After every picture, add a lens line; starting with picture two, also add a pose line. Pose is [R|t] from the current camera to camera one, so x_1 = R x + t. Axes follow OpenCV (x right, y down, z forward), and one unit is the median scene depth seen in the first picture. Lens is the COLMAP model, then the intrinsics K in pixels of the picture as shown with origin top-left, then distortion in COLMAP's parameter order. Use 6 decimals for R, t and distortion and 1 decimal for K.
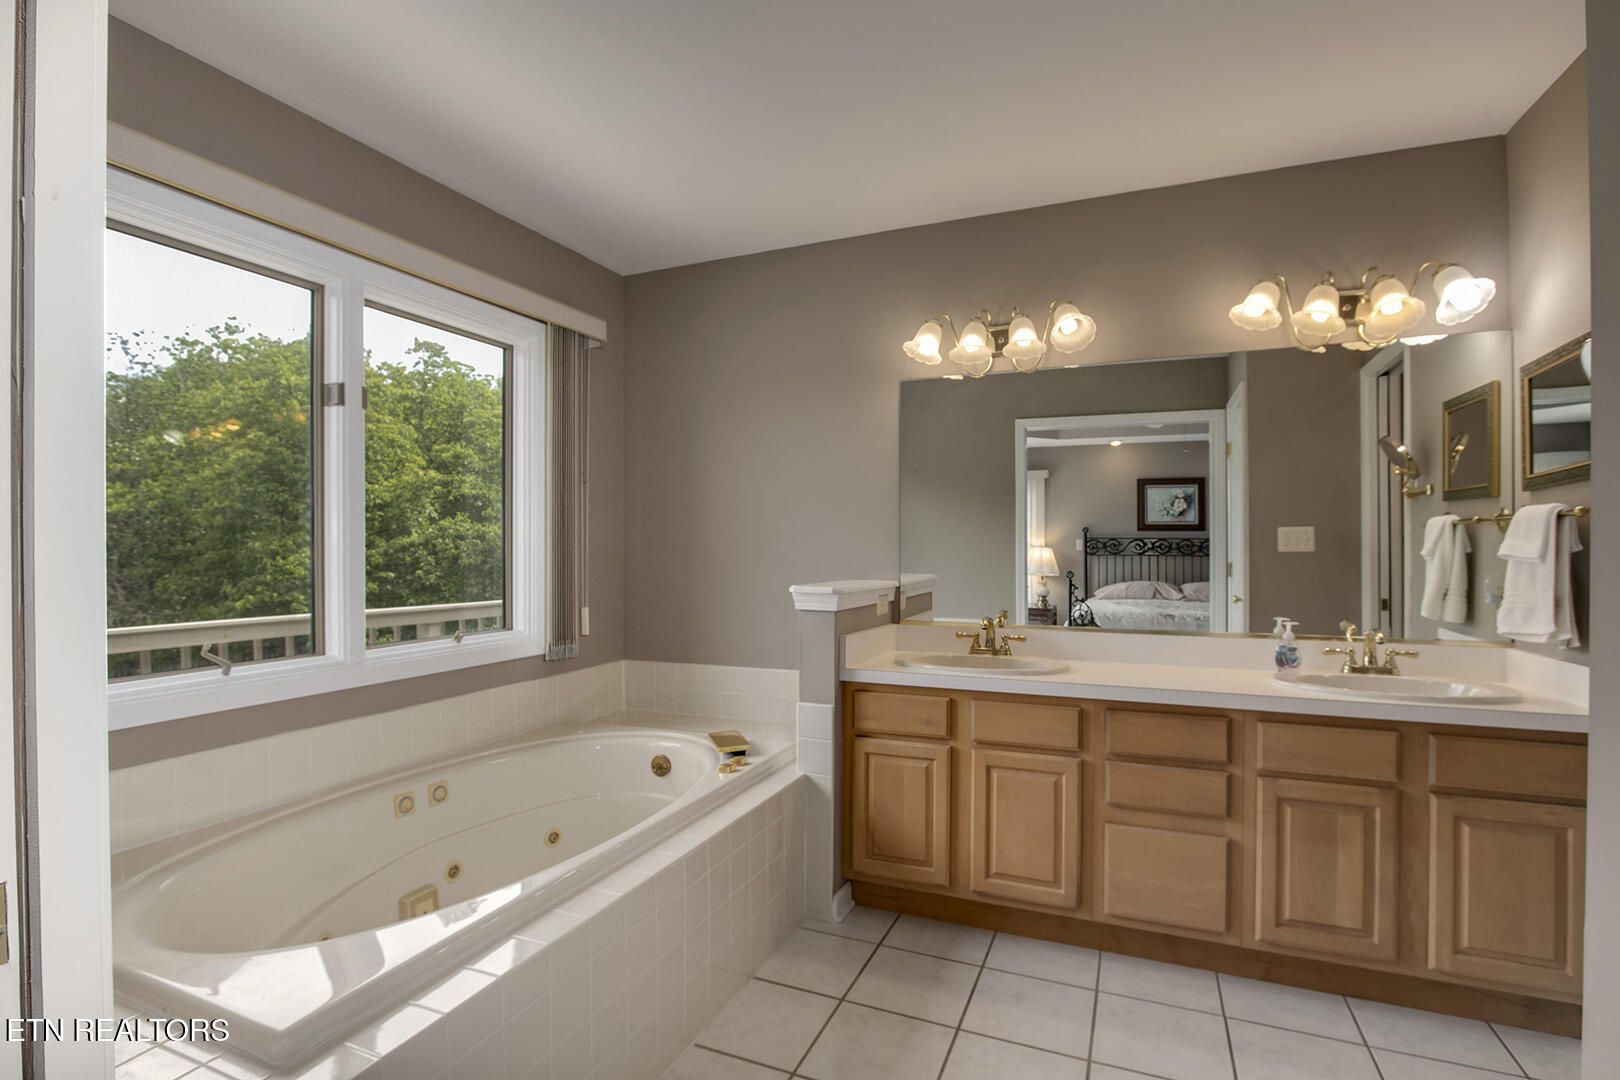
lens RADIAL K [[767.5, 0, 805.4], [0, 767.5, 556.3], [0, 0, 1]] dist [-0.014311, -0.000153]
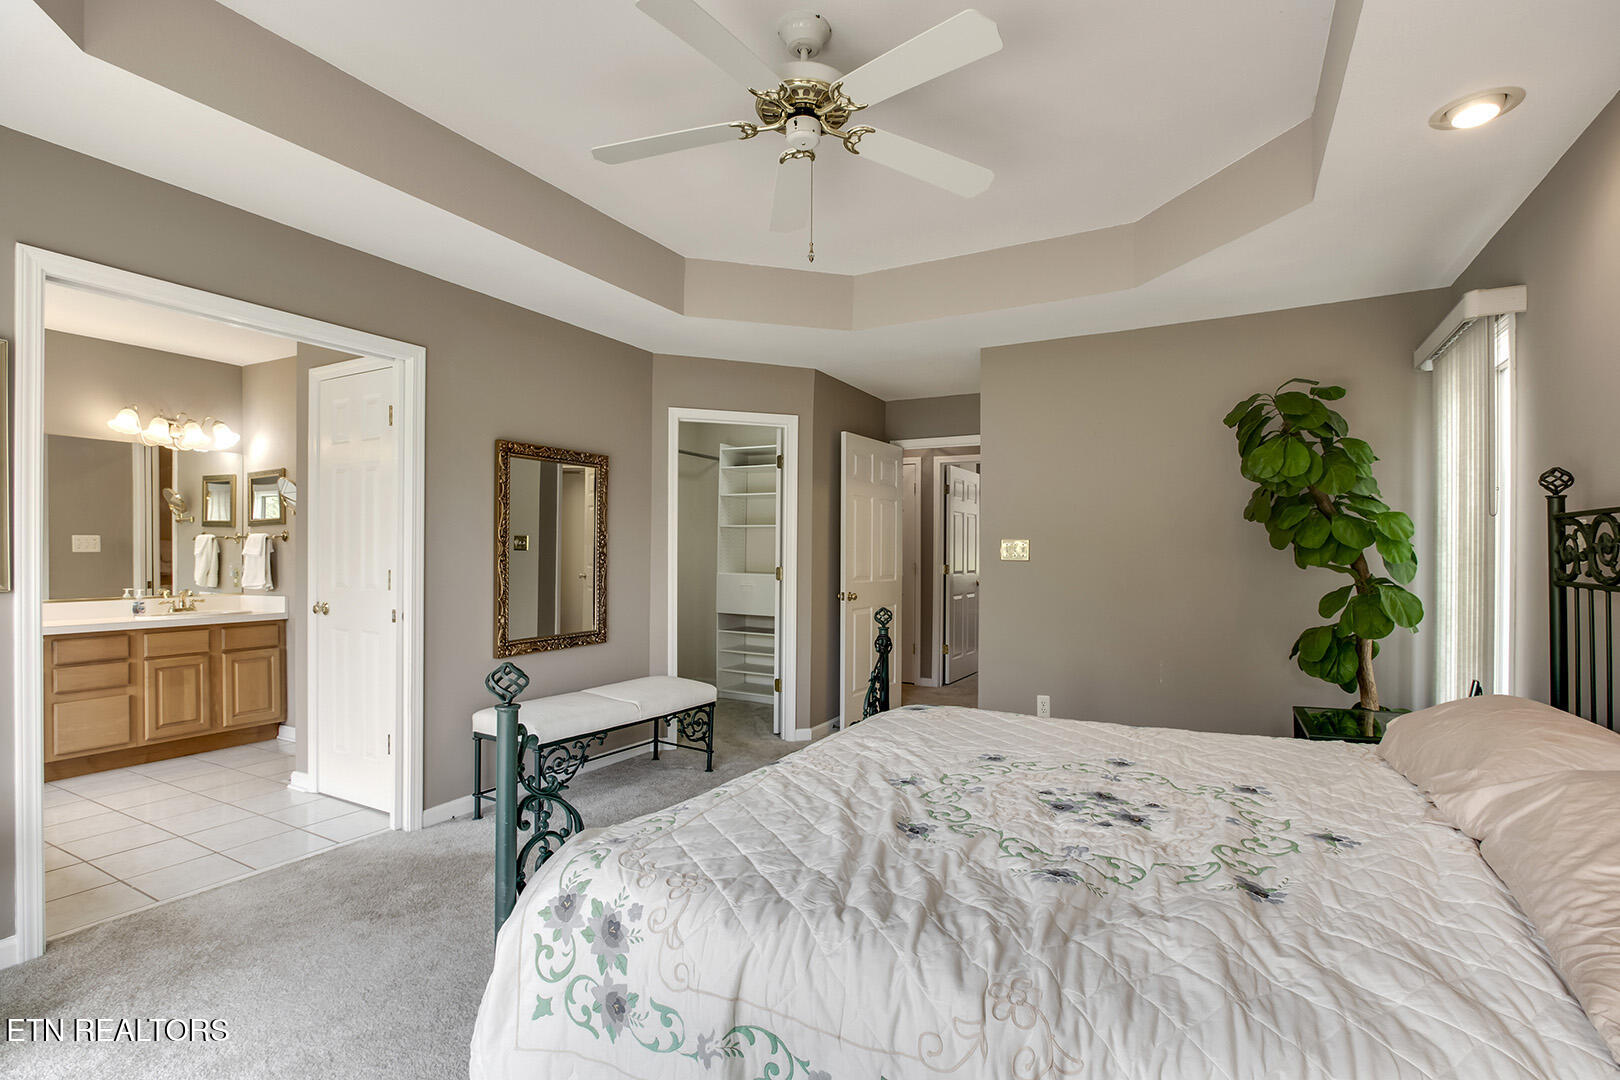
lens RADIAL K [[767.5, 0, 810.5], [0, 767.5, 553.8], [0, 0, 1]] dist [-0.014311, -0.000153]
pose [[0.086402, 0.003793, 0.996253, -1.268563], [0.003343, 0.999986, -0.004097, 0.014334], [-0.996255, 0.003684, 0.086388, -0.950099]]
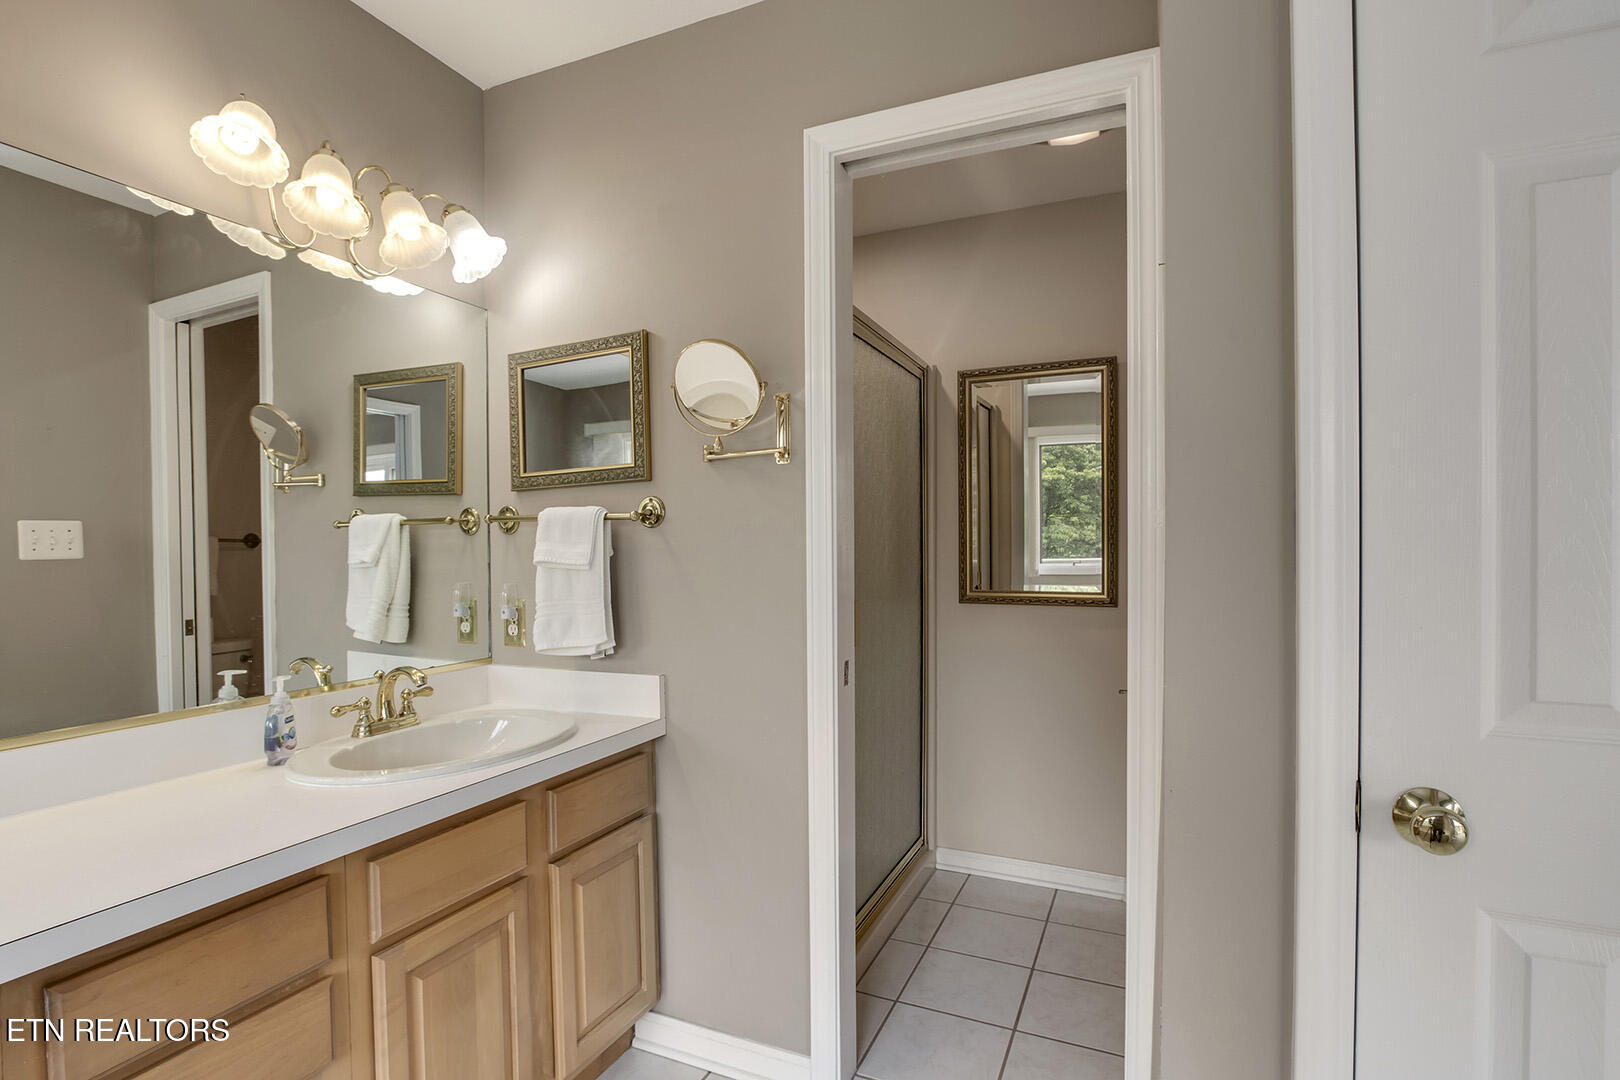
lens RADIAL K [[767.5, 0, 804.5], [0, 767.5, 554.7], [0, 0, 1]] dist [-0.014311, -0.000153]
pose [[0.012987, -0.011824, 0.999846, 0.029739], [0.013798, 0.999837, 0.011644, -0.015320], [-0.999820, 0.013645, 0.013148, 0.654054]]
